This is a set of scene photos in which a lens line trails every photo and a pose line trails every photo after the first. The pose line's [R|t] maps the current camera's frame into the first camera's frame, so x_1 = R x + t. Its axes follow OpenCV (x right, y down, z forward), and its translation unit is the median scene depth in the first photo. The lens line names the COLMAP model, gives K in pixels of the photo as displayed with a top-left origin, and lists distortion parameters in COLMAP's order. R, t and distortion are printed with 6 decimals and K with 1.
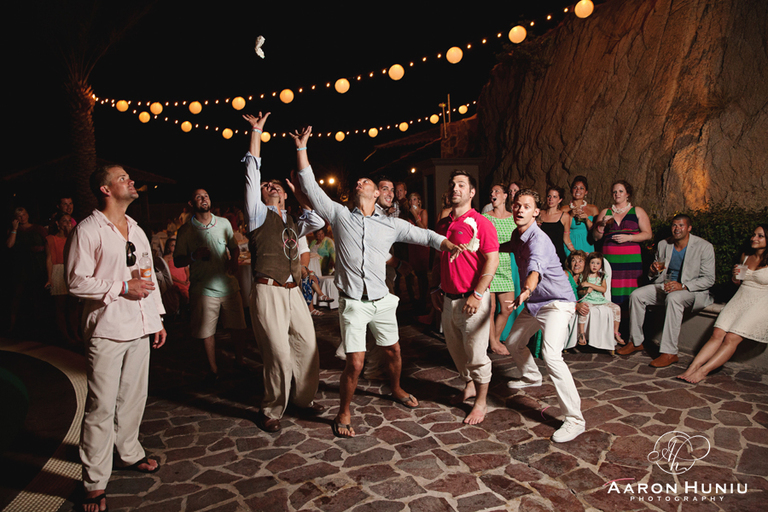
lens RADIAL K [[557.3, 0, 387.9], [0, 557.3, 258.2], [0, 0, 1]] dist [-0.105273, 0.059914]
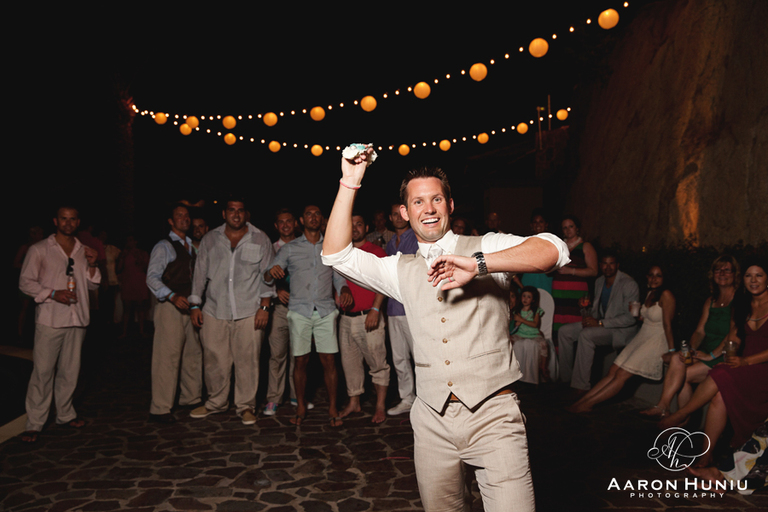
lens RADIAL K [[776.0, 0, 382.5], [0, 776.0, 240.7], [0, 0, 1]] dist [0.002269, 0.000000]
pose [[0.972637, 0.026572, -0.230807, 0.257457], [-0.044099, 0.996493, -0.071111, 0.011118], [0.228108, 0.079344, 0.970397, -0.258307]]
